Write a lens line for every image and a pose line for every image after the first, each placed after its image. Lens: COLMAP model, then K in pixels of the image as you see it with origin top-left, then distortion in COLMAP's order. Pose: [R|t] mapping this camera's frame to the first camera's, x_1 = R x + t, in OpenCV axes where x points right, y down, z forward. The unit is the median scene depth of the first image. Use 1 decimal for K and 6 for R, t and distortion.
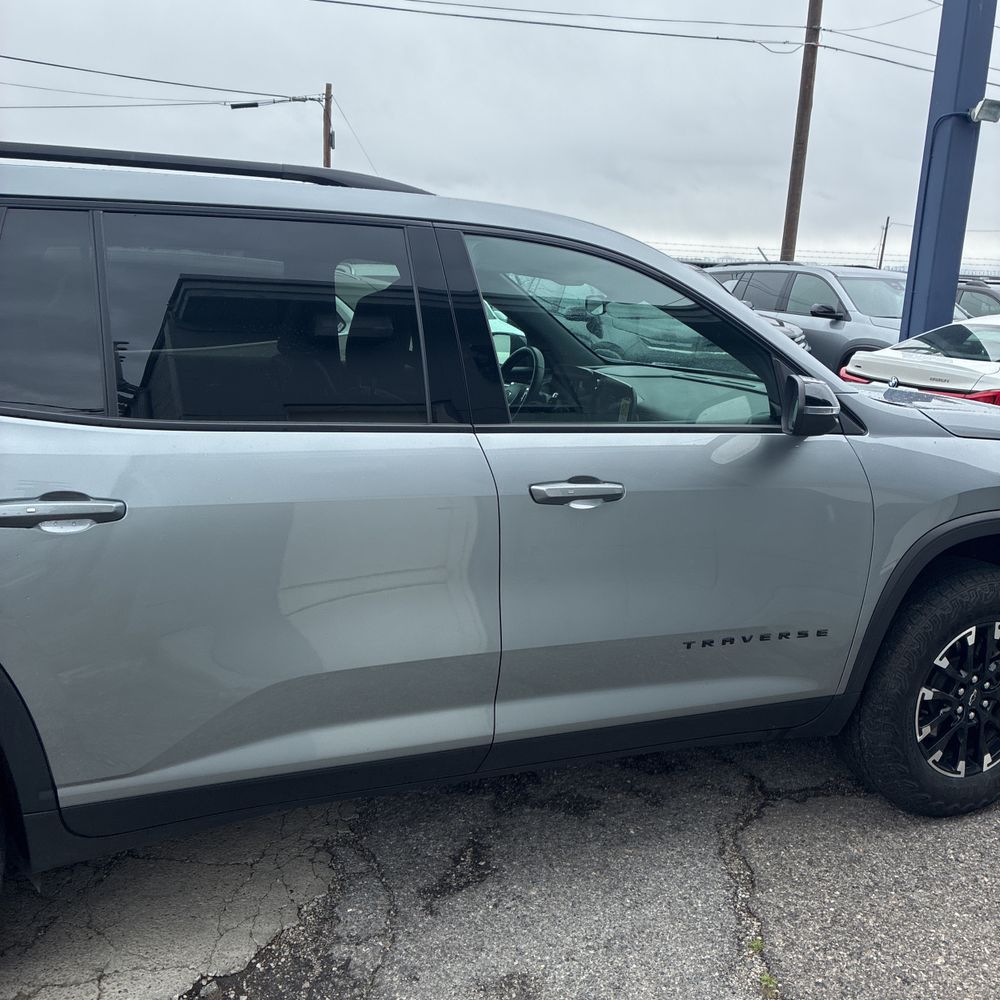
lens RADIAL K [[1016.4, 0, 495.8], [0, 1016.4, 502.5], [0, 0, 1]] dist [0.023940, 0.000000]
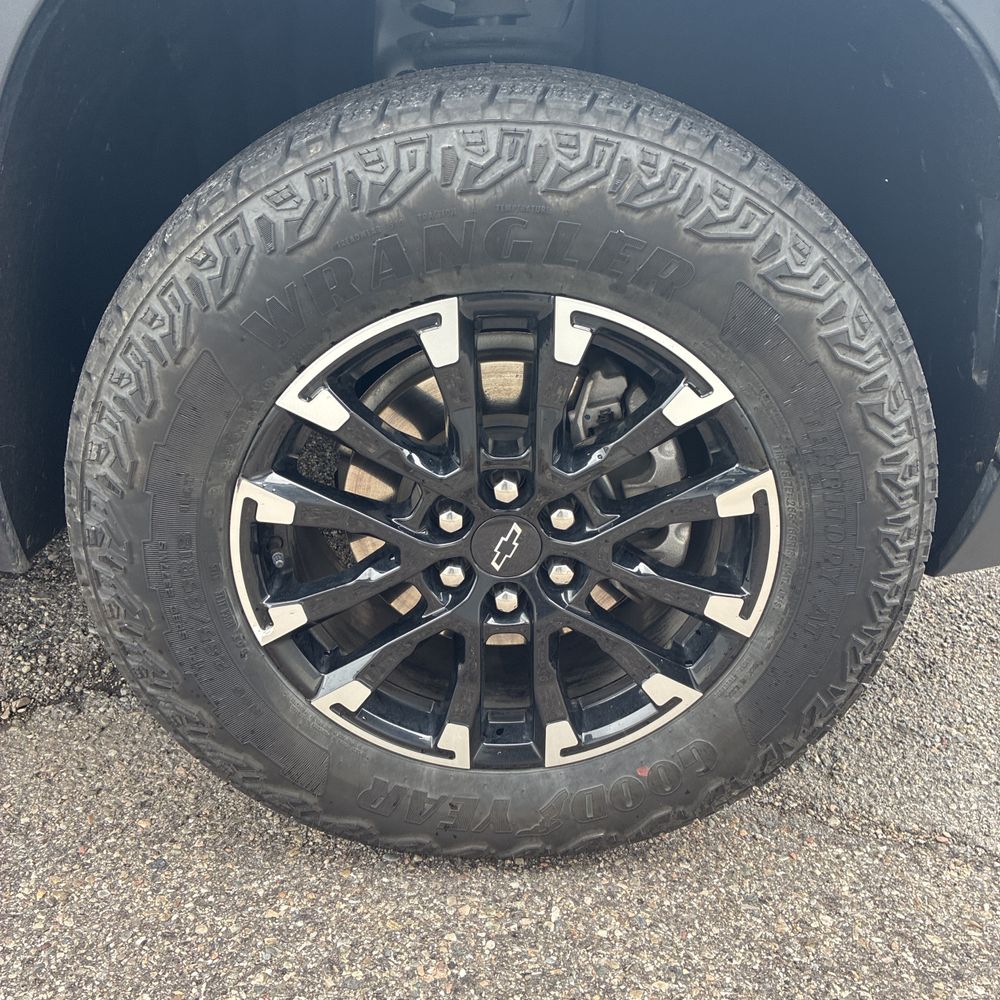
lens RADIAL K [[1016.4, 0, 503.7], [0, 1016.4, 520.1], [0, 0, 1]] dist [0.023940, 0.000000]
pose [[0.930540, 0.191436, -0.312167, 0.579997], [-0.103352, 0.955110, 0.277637, 0.101978], [0.351304, -0.226089, 0.908554, 0.752043]]
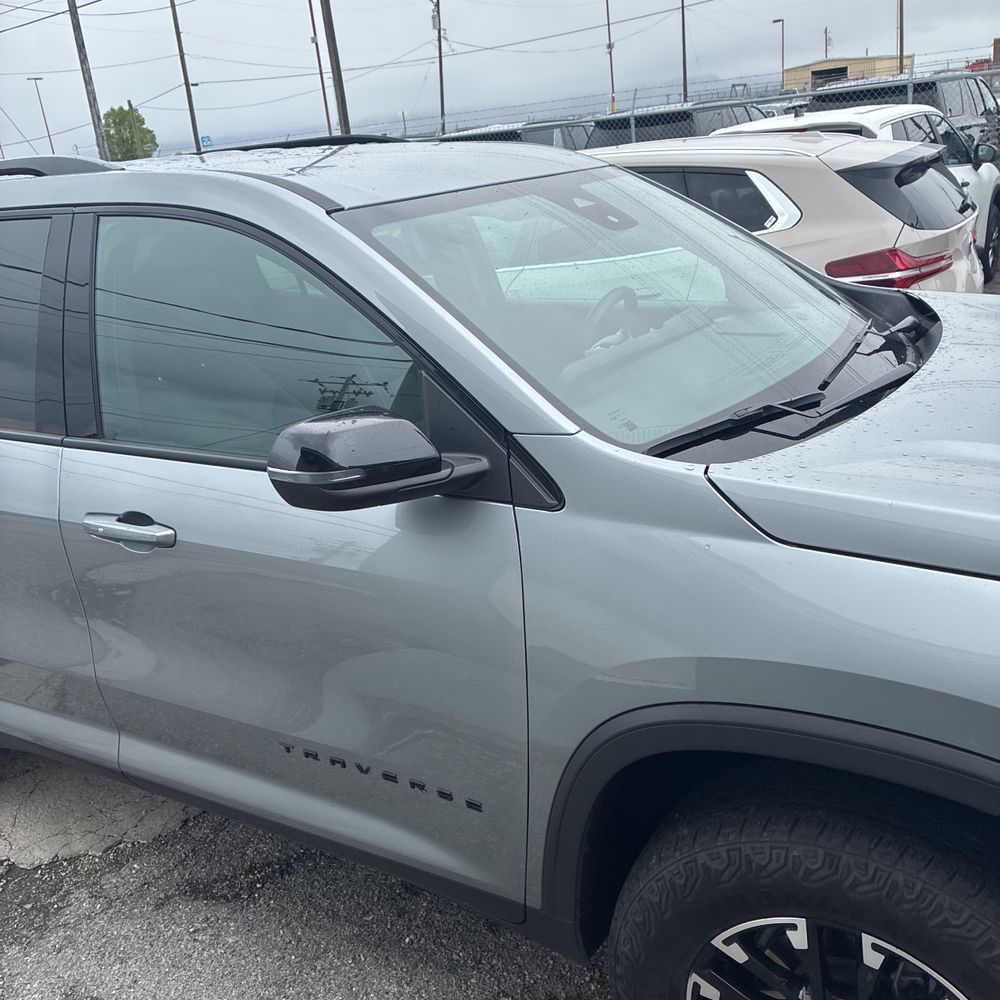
lens RADIAL K [[1016.4, 0, 502.0], [0, 1016.4, 500.0], [0, 0, 1]] dist [0.023940, 0.000000]
pose [[0.591996, 0.173424, -0.787061, 0.742773], [-0.048609, 0.982479, 0.179921, -0.162514], [0.804474, -0.068255, 0.590053, 0.606440]]
